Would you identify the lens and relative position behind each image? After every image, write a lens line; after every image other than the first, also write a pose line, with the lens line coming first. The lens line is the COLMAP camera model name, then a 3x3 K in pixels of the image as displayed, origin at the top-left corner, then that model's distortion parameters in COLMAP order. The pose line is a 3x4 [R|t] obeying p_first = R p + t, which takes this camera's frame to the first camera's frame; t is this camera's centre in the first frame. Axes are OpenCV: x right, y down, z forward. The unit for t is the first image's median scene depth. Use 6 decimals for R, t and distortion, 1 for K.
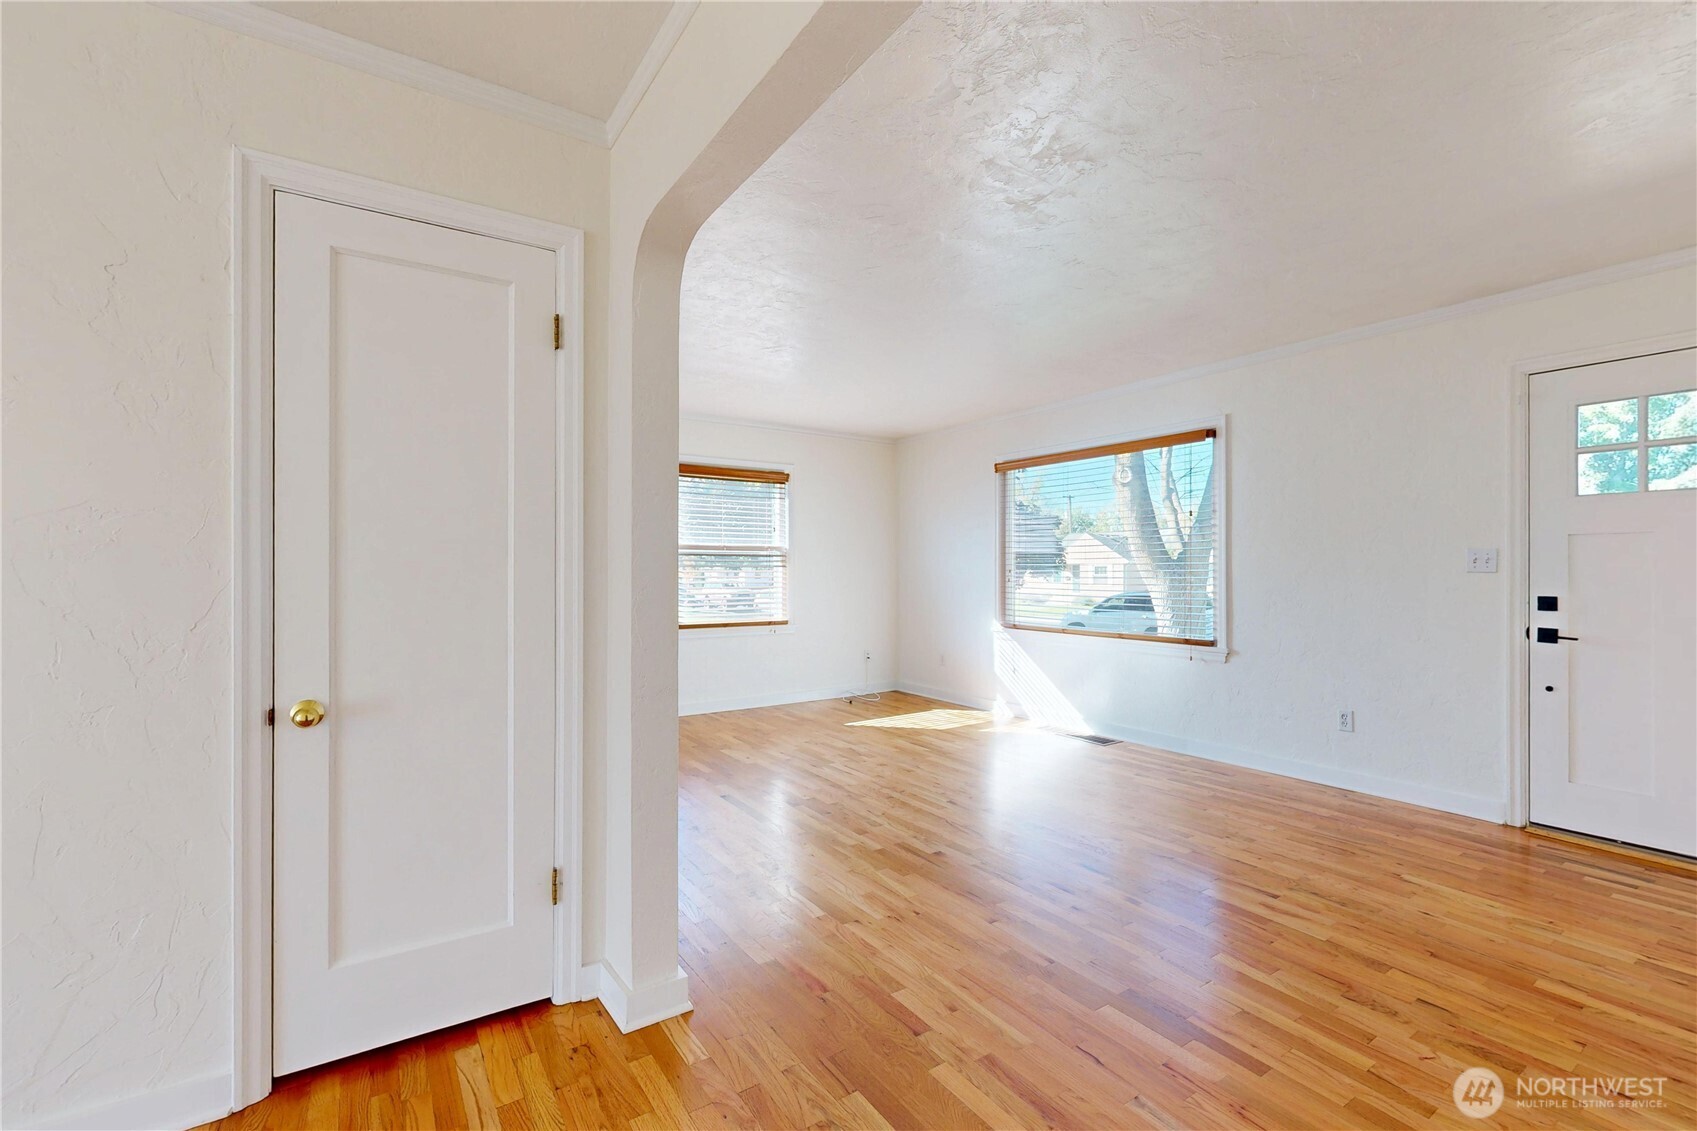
lens RADIAL K [[725.7, 0, 858.8], [0, 725.7, 568.3], [0, 0, 1]] dist [-0.000990, 0.000123]
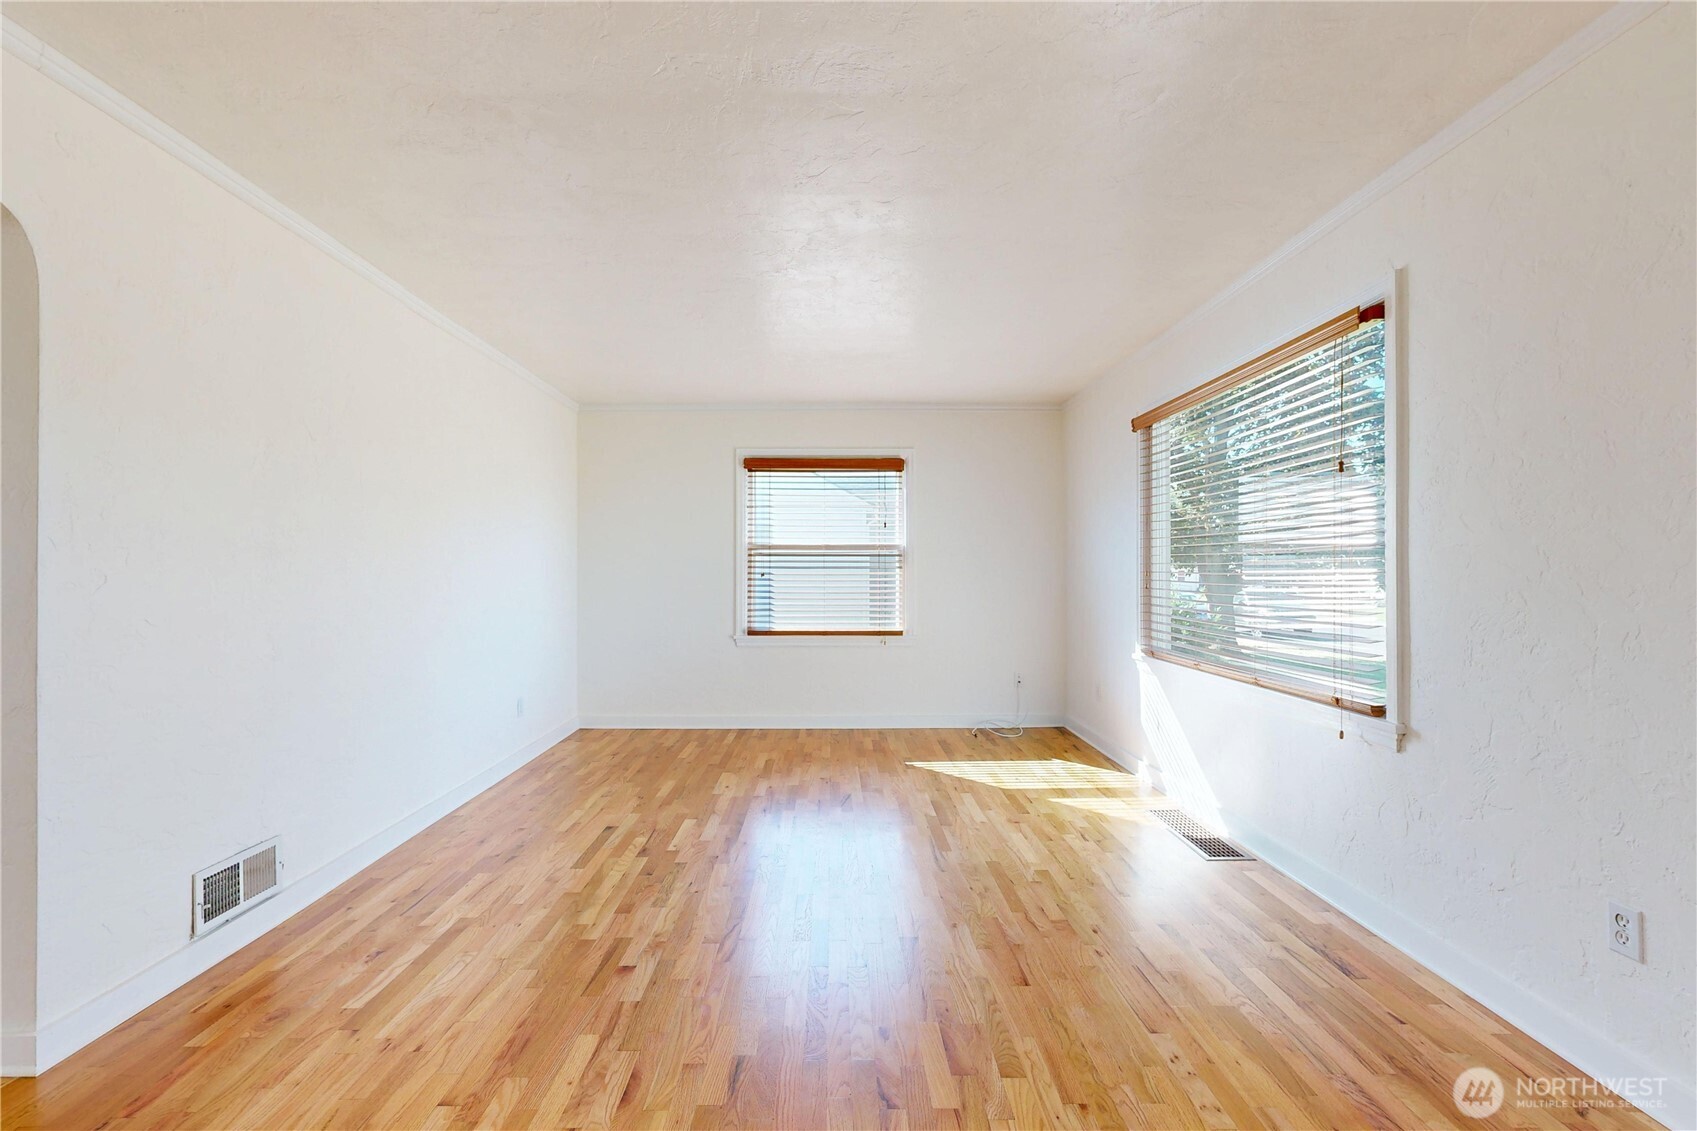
lens RADIAL K [[734.4, 0, 848.5], [0, 734.4, 565.5], [0, 0, 1]] dist [-0.000361, -0.000227]
pose [[0.832385, -0.005648, -0.554169, 0.406404], [0.002248, 0.999974, -0.006816, 0.000875], [0.554193, 0.004428, 0.832376, 0.303190]]
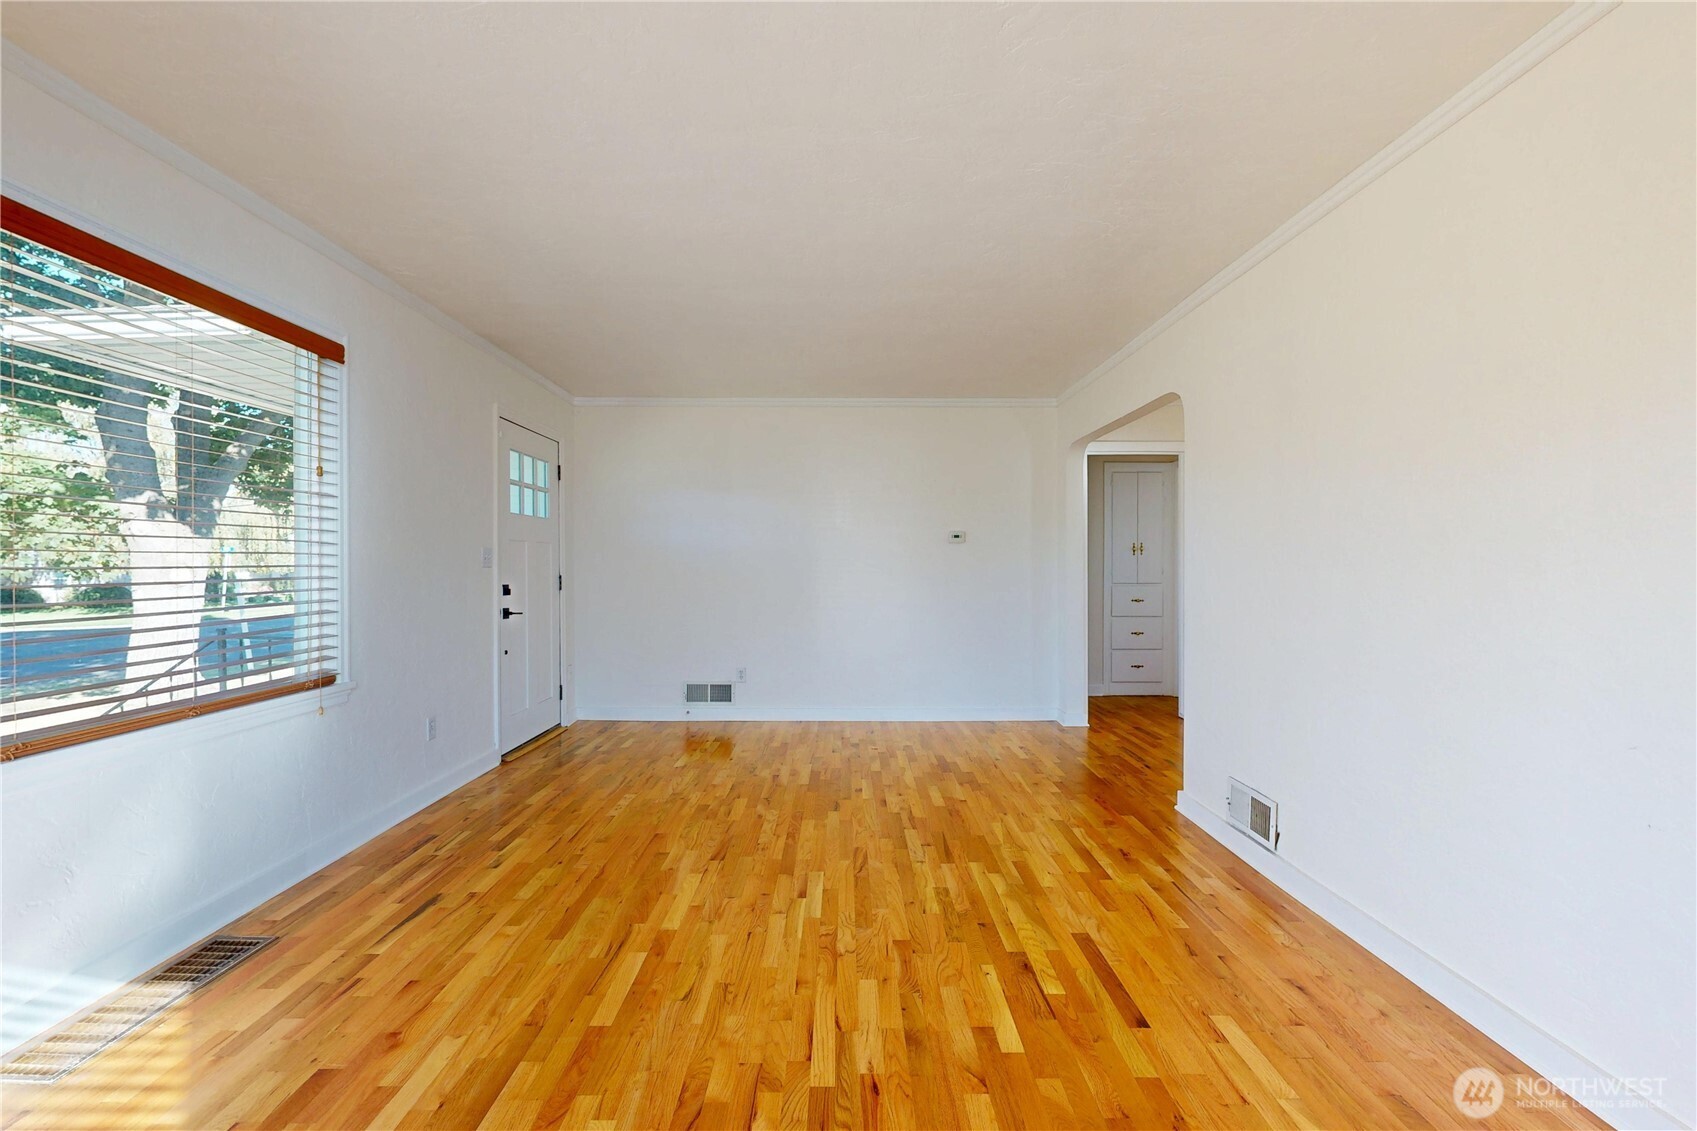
lens RADIAL K [[734.4, 0, 848.5], [0, 734.4, 565.5], [0, 0, 1]] dist [-0.000361, -0.000227]
pose [[-0.822680, -0.000396, 0.568504, -0.223742], [-0.000439, 1.000000, 0.000062, 0.002523], [-0.568504, -0.000199, -0.822680, 1.114930]]
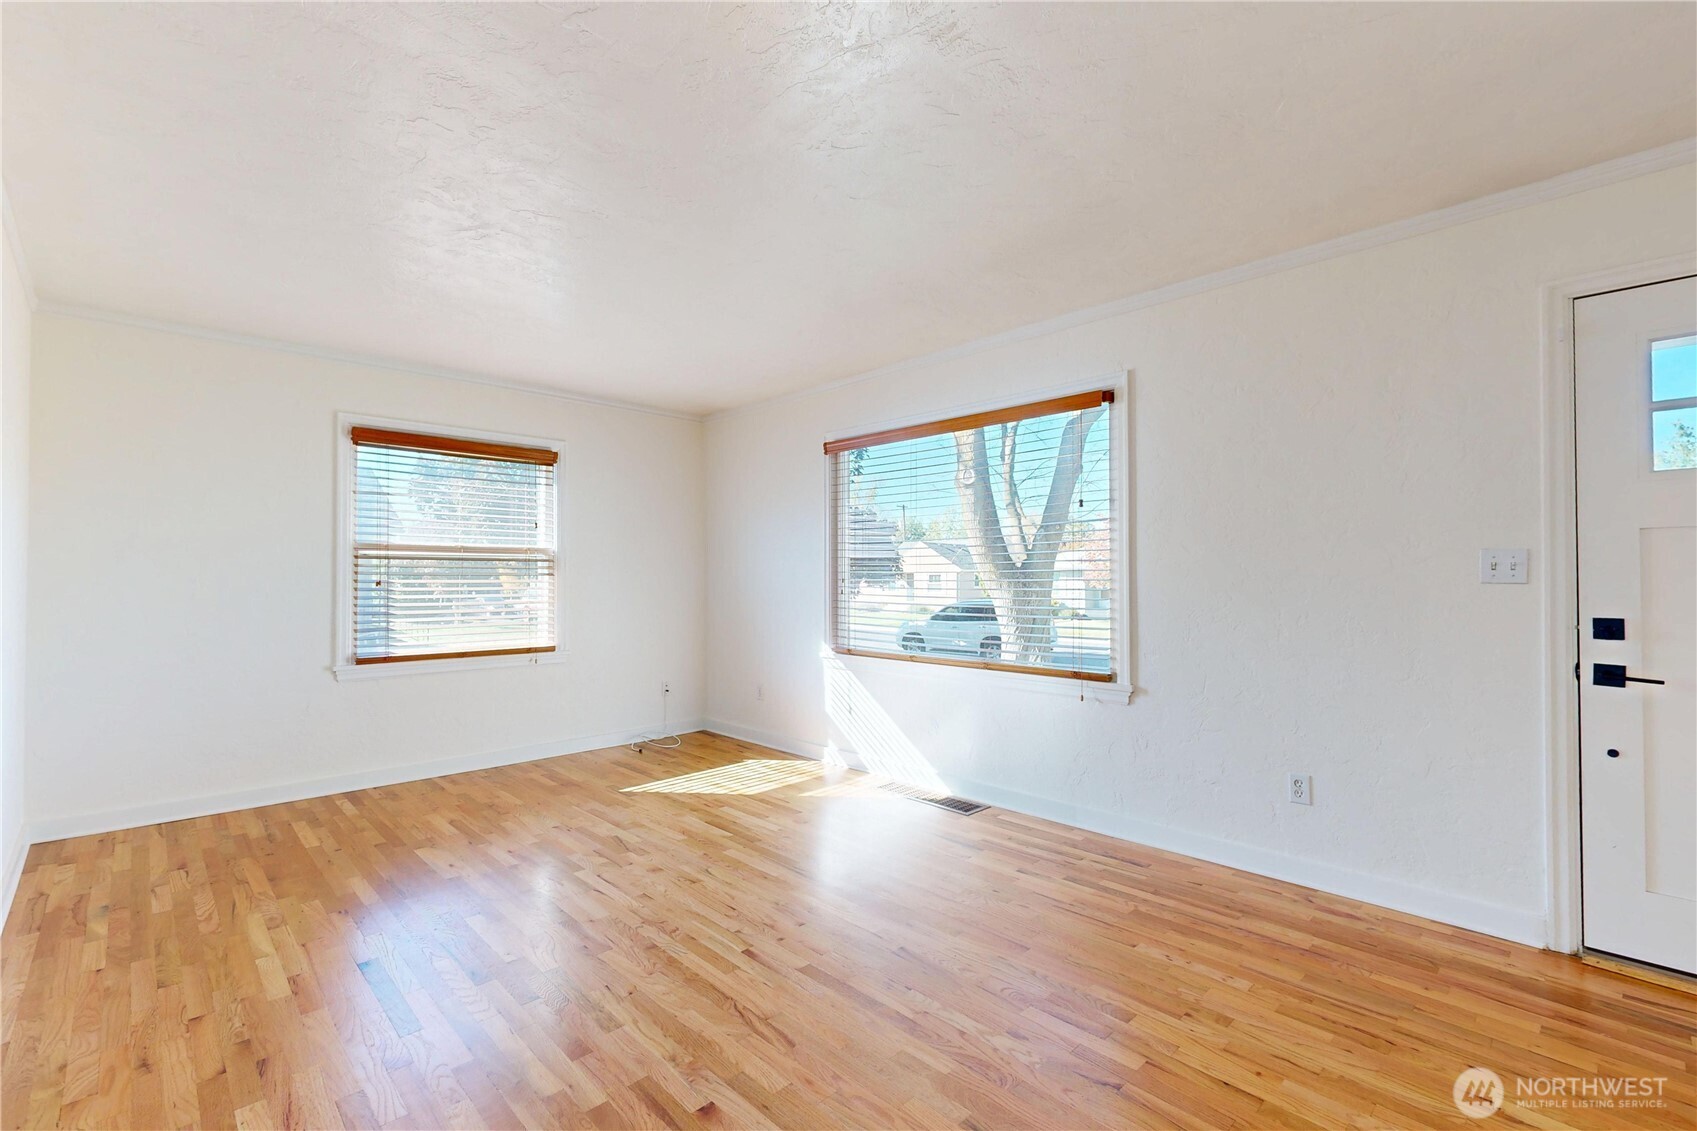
lens RADIAL K [[726.0, 0, 793.2], [0, 726.0, 571.5], [0, 0, 1]] dist [0.001250, -0.000211]
pose [[0.991123, 0.001173, 0.132941, 0.058635], [-0.000199, 0.999973, -0.007339, -0.000318], [-0.132946, 0.007248, 0.991097, 0.268074]]
